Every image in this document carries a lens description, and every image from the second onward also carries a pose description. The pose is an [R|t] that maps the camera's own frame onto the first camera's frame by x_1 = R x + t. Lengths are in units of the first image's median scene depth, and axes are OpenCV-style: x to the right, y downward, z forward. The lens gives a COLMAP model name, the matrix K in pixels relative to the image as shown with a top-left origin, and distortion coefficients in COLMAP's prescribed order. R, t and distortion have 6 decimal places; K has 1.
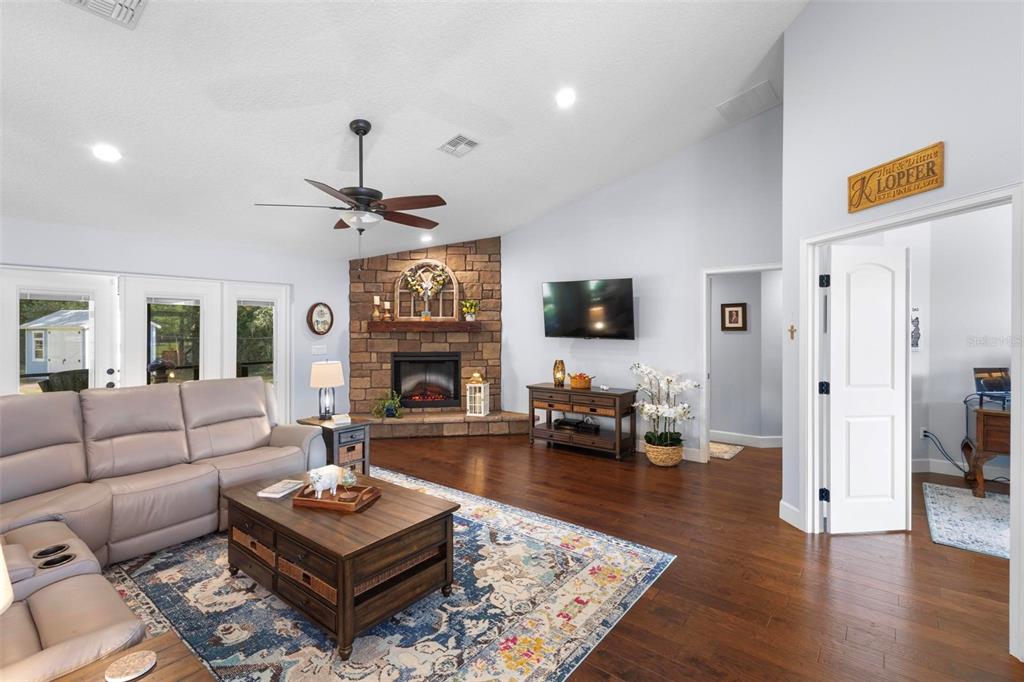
lens RADIAL K [[477.2, 0, 510.4], [0, 477.2, 331.2], [0, 0, 1]] dist [0.006024, 0.000574]
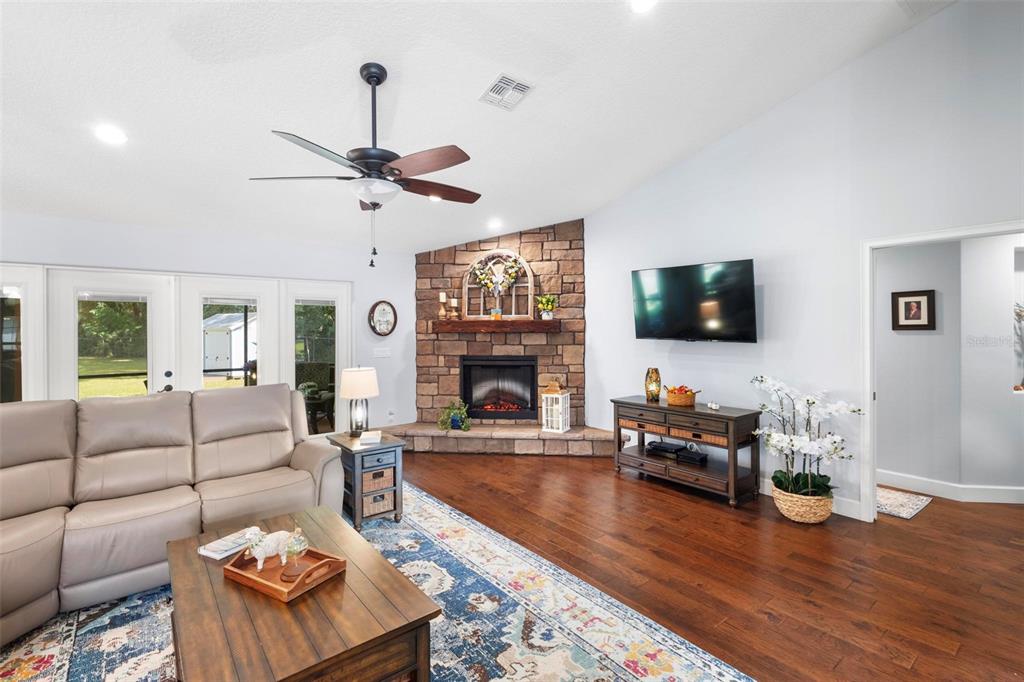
lens RADIAL K [[477.2, 0, 510.4], [0, 477.2, 331.2], [0, 0, 1]] dist [0.006024, 0.000574]
pose [[0.972497, -0.002617, -0.232900, 0.064700], [0.002593, 0.999997, -0.000411, -0.000630], [0.232901, -0.000204, 0.972501, 0.203002]]
